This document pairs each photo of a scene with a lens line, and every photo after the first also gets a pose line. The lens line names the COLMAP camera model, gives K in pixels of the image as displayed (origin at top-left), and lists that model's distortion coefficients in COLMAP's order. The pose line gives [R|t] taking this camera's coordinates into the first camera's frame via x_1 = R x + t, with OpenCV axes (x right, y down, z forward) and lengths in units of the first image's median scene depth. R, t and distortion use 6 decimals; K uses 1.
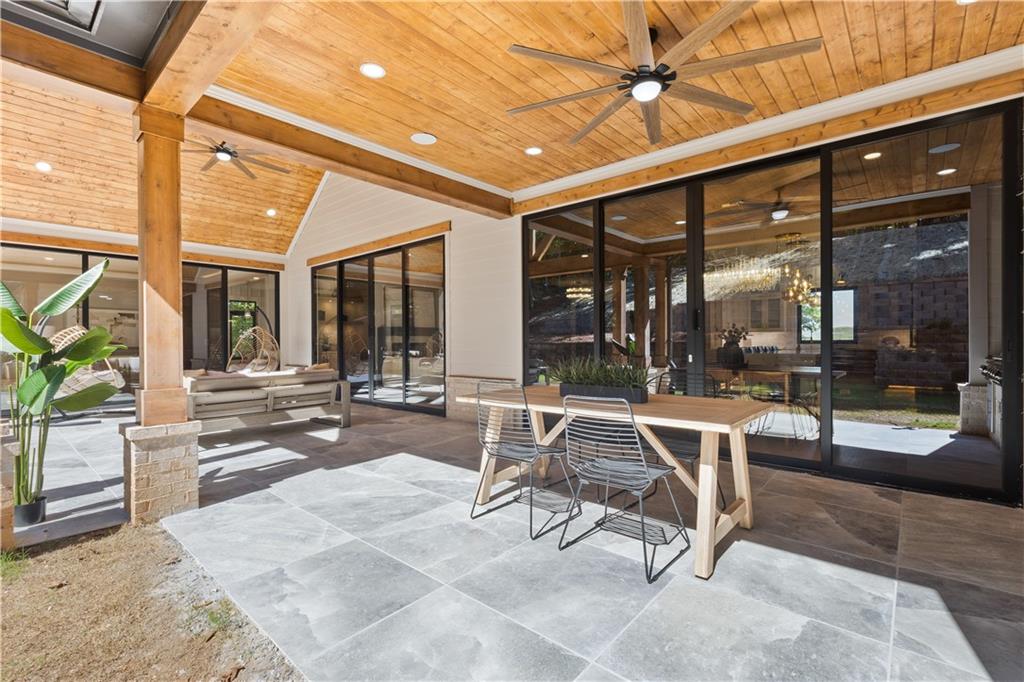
lens RADIAL K [[459.1, 0, 504.6], [0, 459.1, 343.9], [0, 0, 1]] dist [-0.000276, -0.001173]
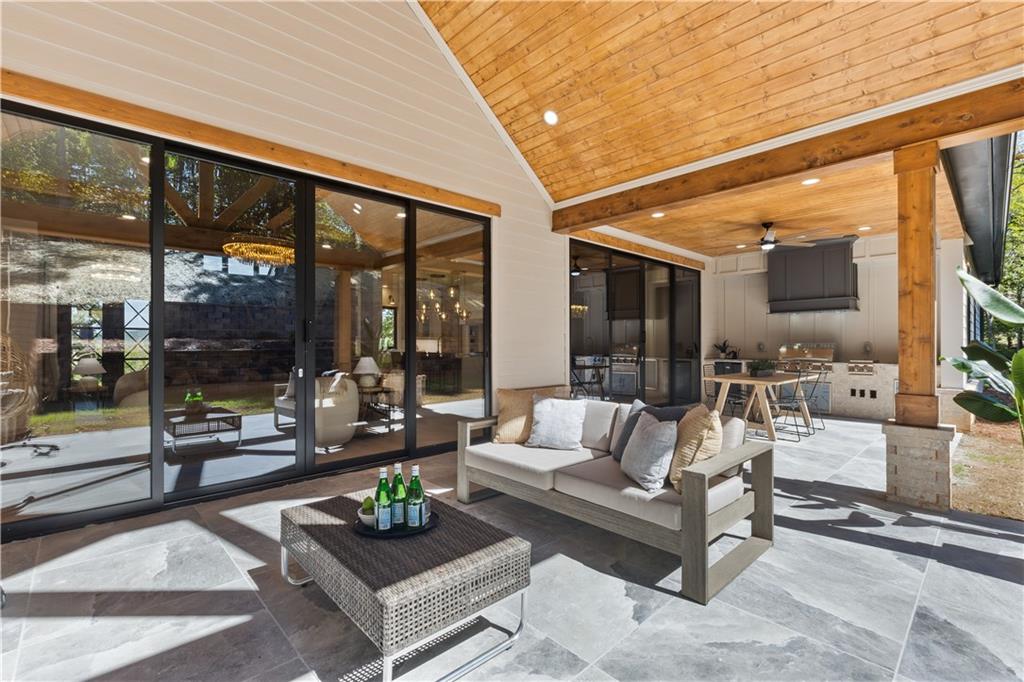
lens RADIAL K [[459.1, 0, 504.6], [0, 459.1, 343.9], [0, 0, 1]] dist [-0.000276, -0.001173]
pose [[0.094007, 0.005856, 0.995554, -0.726737], [0.005094, 0.999967, -0.006363, -0.008723], [-0.995559, 0.005670, 0.093974, 0.703811]]
